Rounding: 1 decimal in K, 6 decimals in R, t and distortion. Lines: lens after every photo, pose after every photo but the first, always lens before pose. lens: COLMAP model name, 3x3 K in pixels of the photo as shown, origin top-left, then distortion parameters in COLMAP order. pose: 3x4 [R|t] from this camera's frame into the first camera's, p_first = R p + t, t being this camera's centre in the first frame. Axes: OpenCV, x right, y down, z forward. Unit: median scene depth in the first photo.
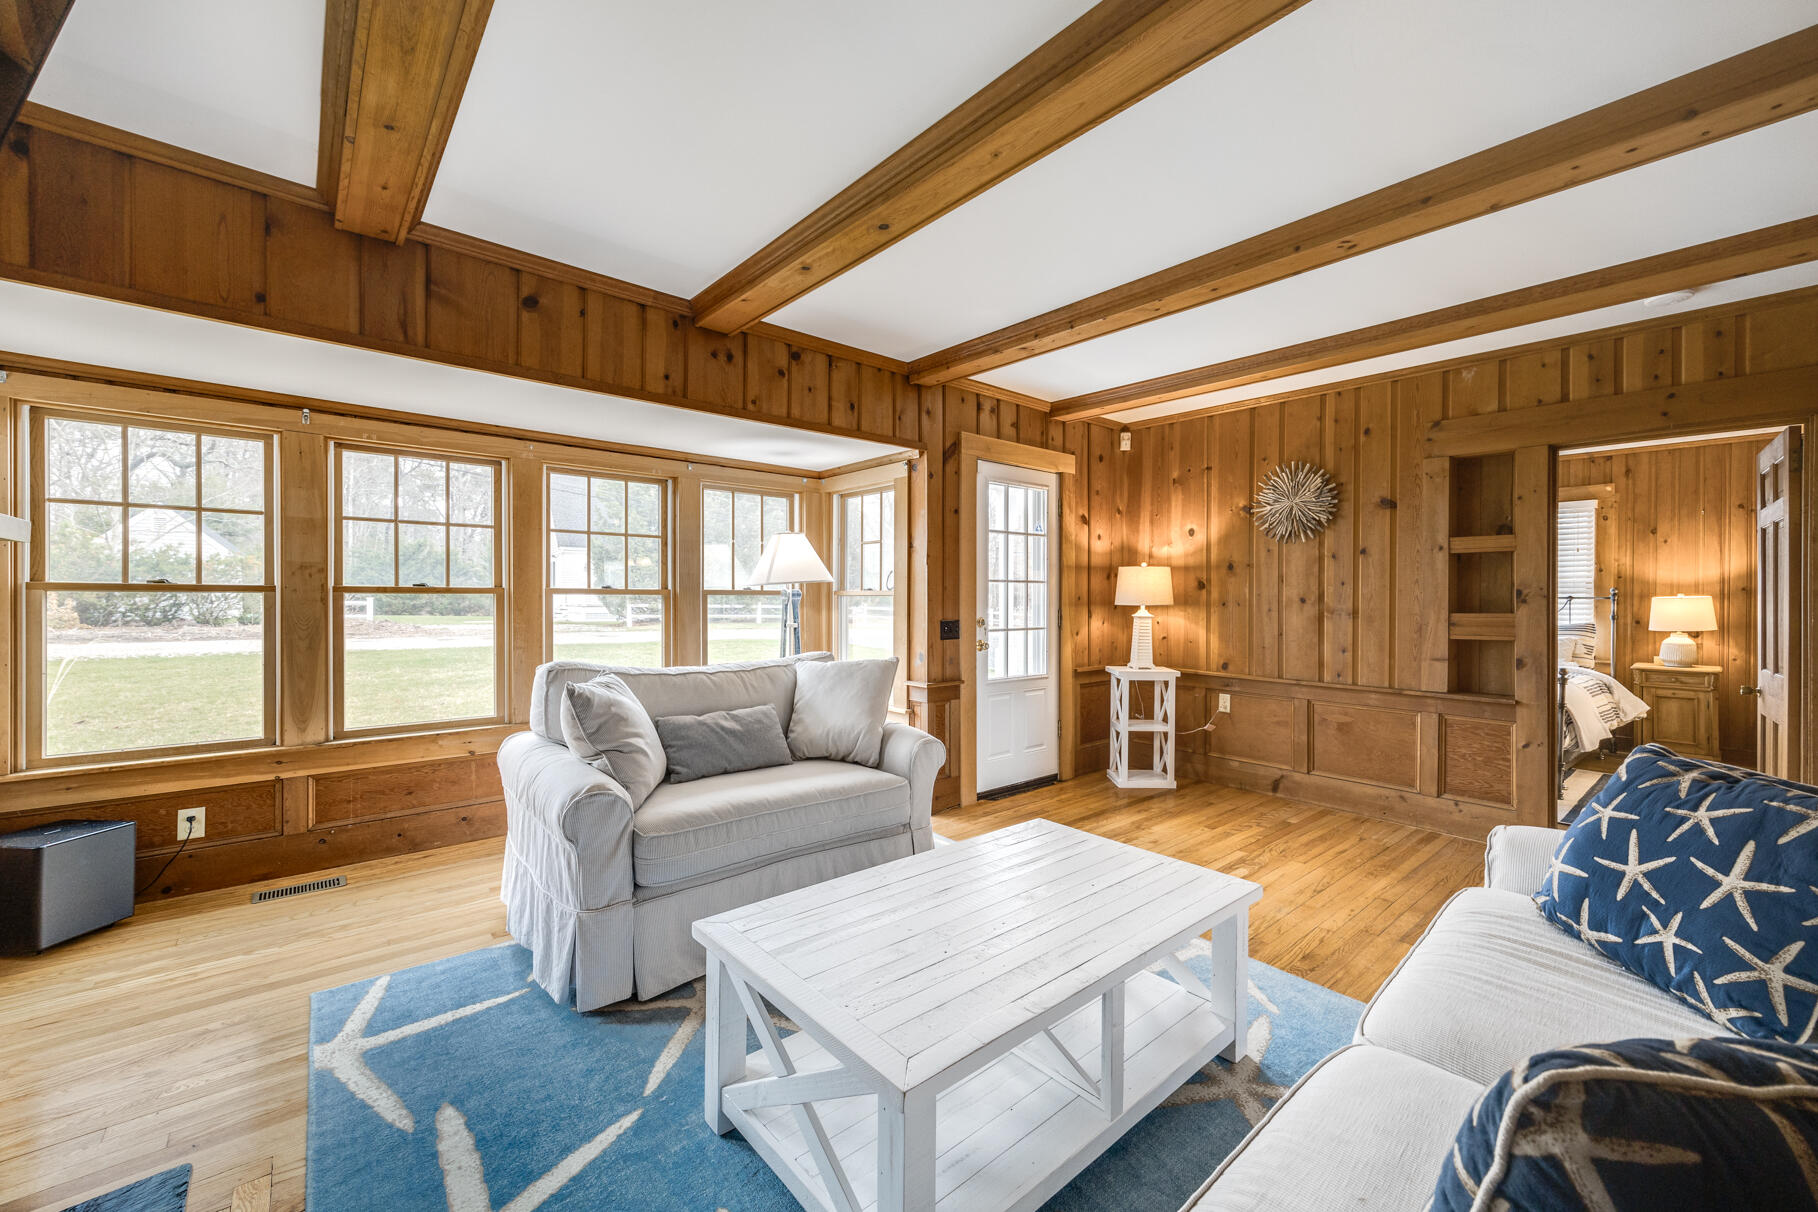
lens RADIAL K [[729.3, 0, 916.5], [0, 729.3, 604.6], [0, 0, 1]] dist [0.007512, 0.000494]
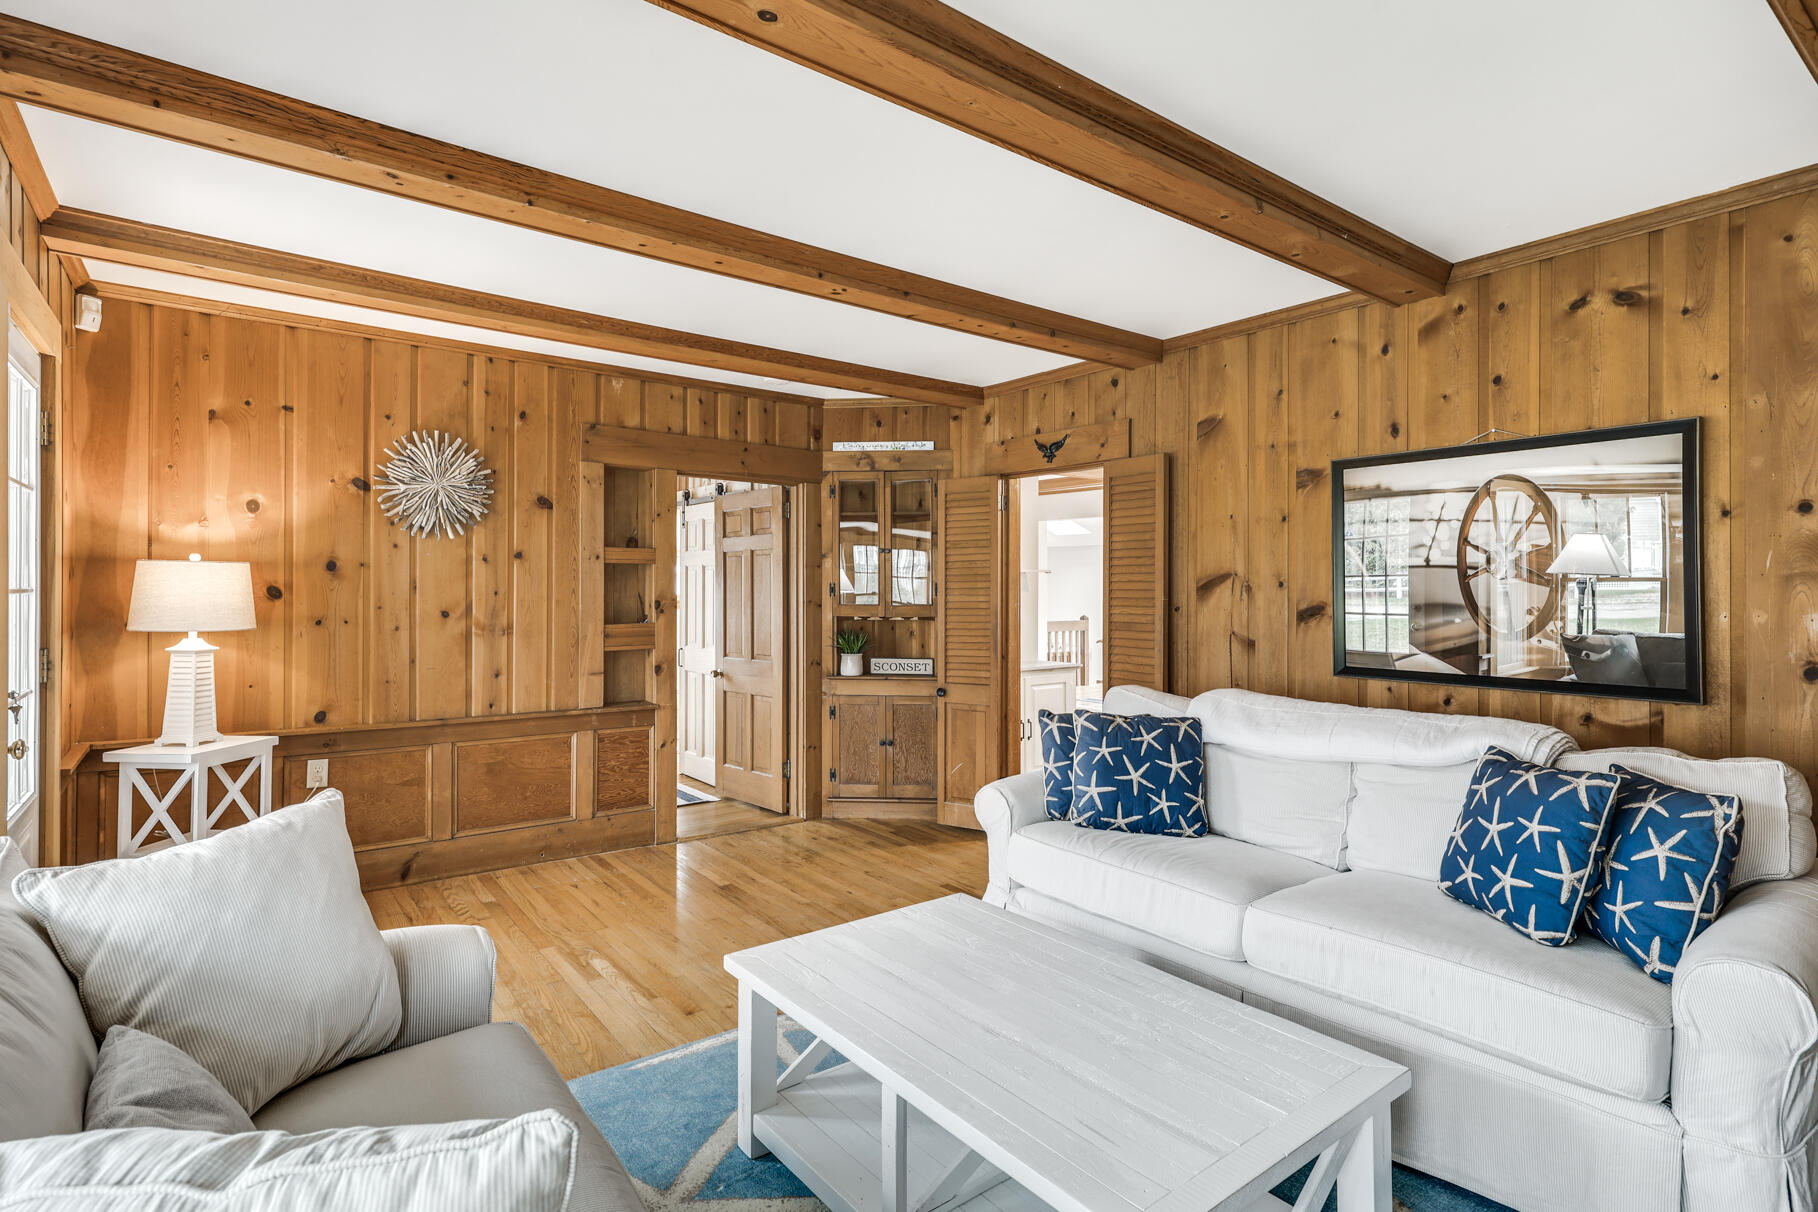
lens RADIAL K [[931.9, 0, 903.7], [0, 931.9, 584.2], [0, 0, 1]] dist [0.031743, -0.000517]
pose [[0.048798, 0.001227, 0.998808, -0.485305], [0.003838, 0.999992, -0.001416, -0.038441], [-0.998801, 0.003902, 0.048792, 0.531918]]
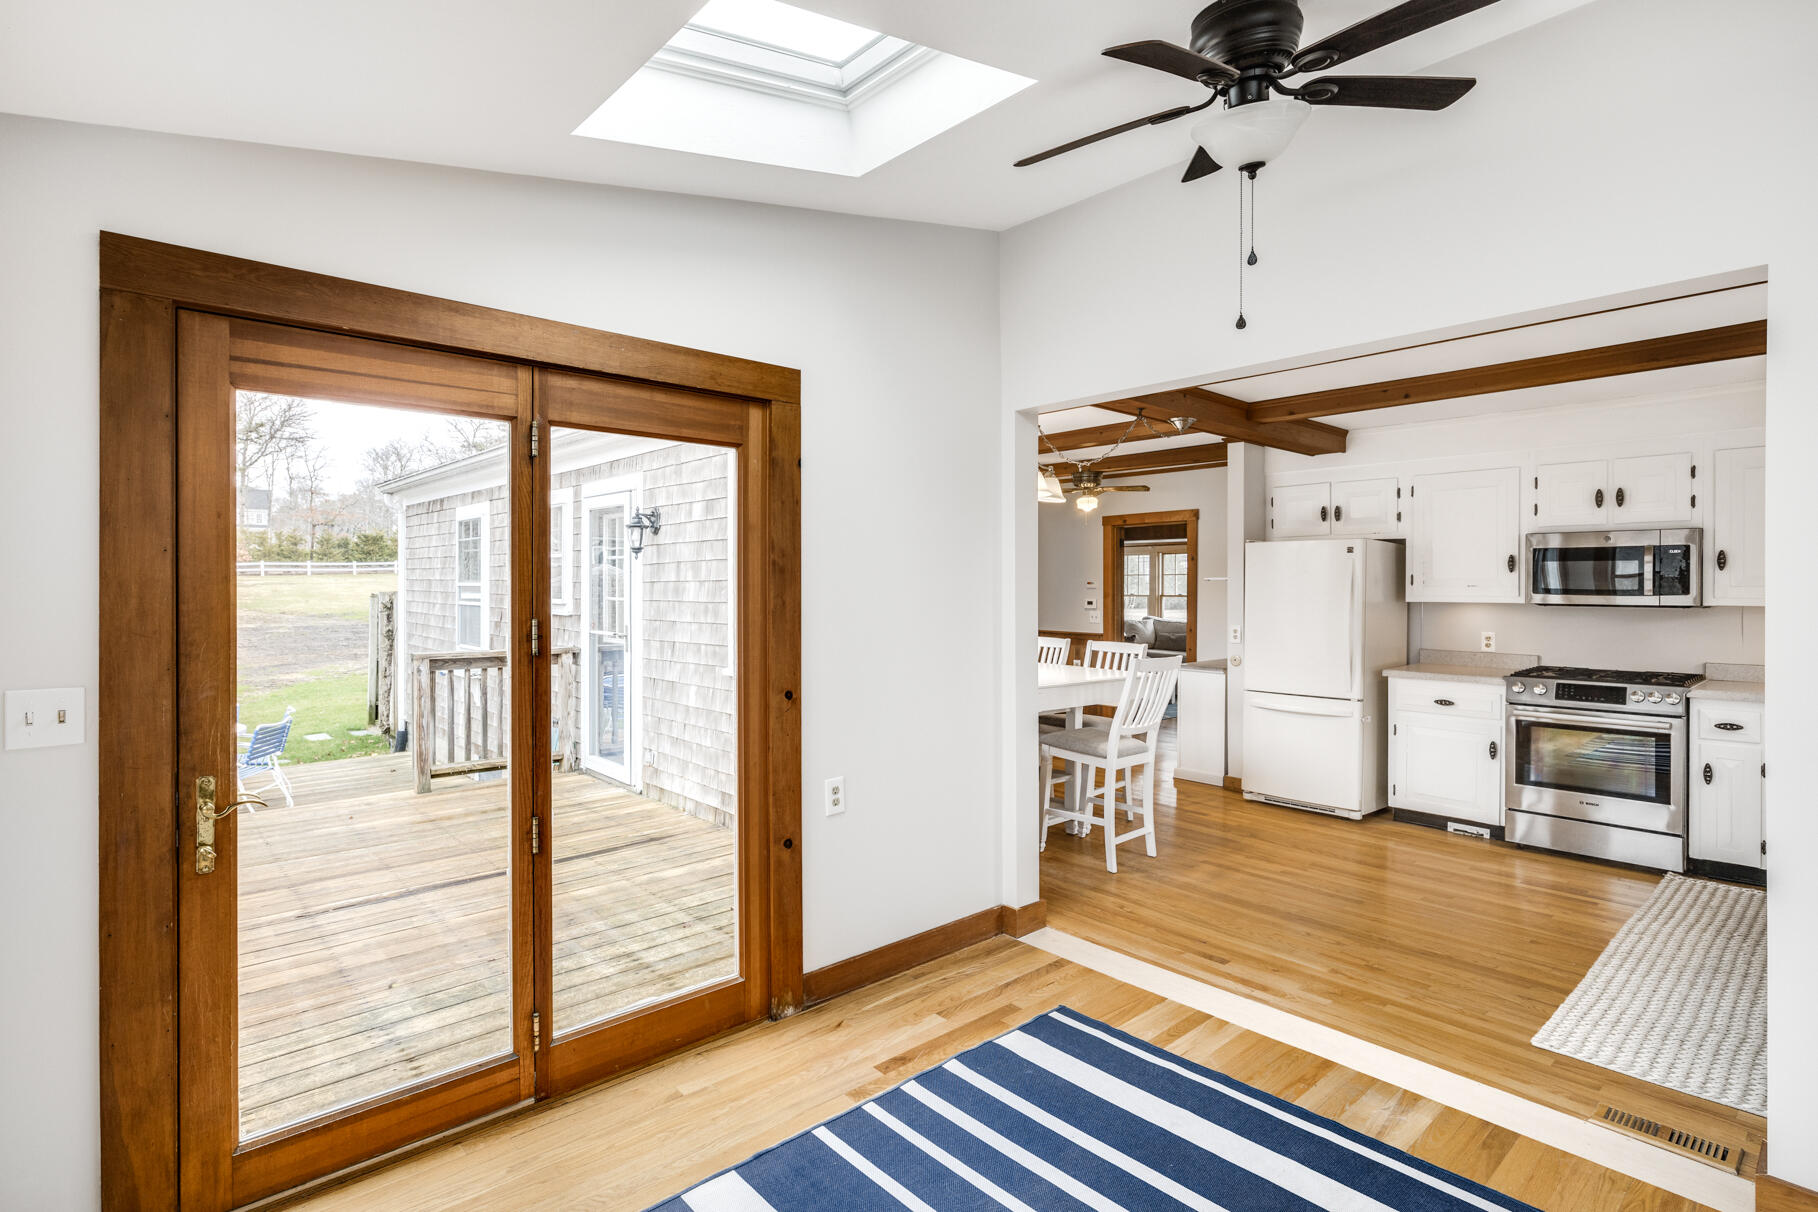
lens RADIAL K [[889.2, 0, 919.1], [0, 889.2, 591.3], [0, 0, 1]] dist [-0.002950, 0.000919]
pose [[0.021301, 0.001151, -0.999772, 2.808959], [-0.008821, 0.999961, 0.000963, -0.028877], [0.999734, 0.008799, 0.021311, -0.191512]]
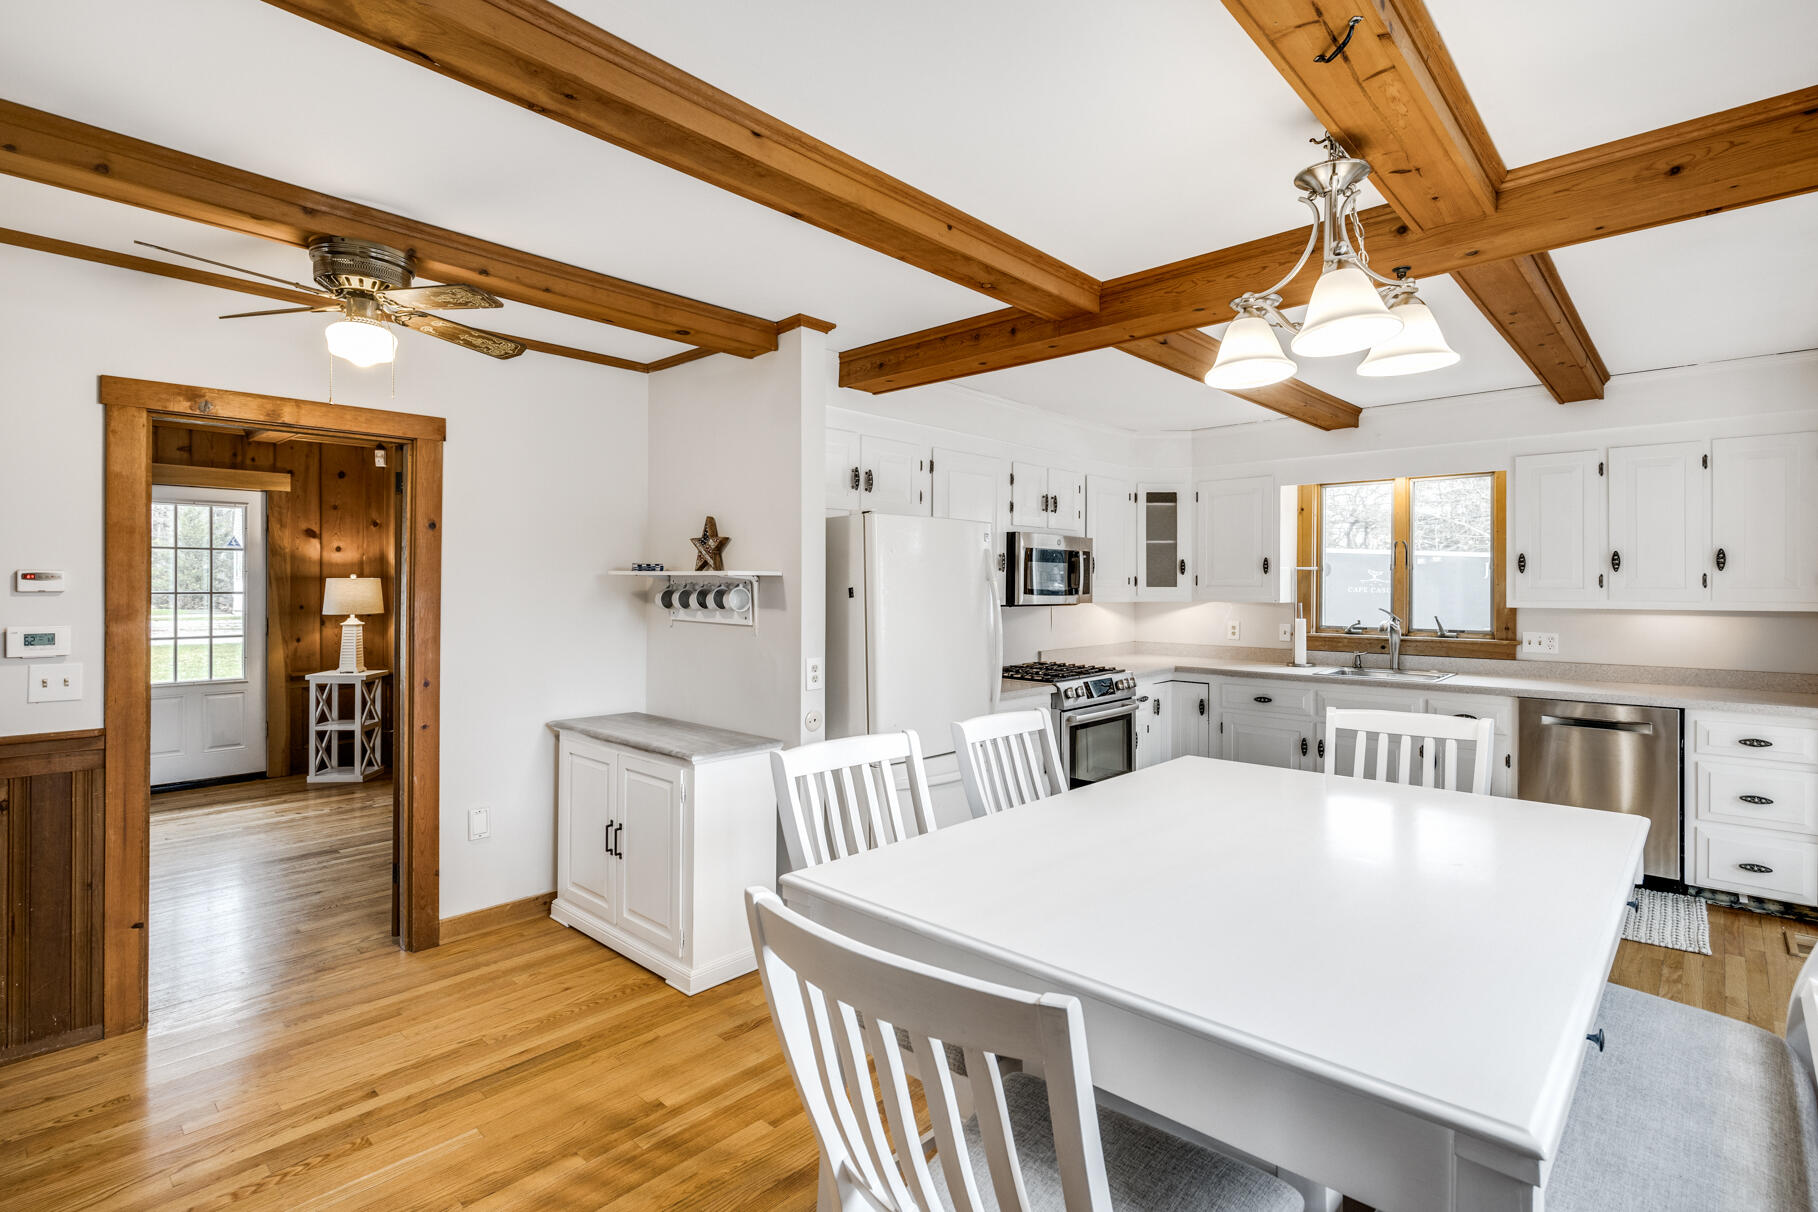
lens RADIAL K [[868.9, 0, 913.2], [0, 868.9, 581.4], [0, 0, 1]] dist [-0.005101, 0.001392]
pose [[0.994155, -0.002262, 0.107937, 1.254185], [0.003455, 0.999935, -0.010869, -0.037660], [-0.107905, 0.011178, 0.994098, -0.460653]]
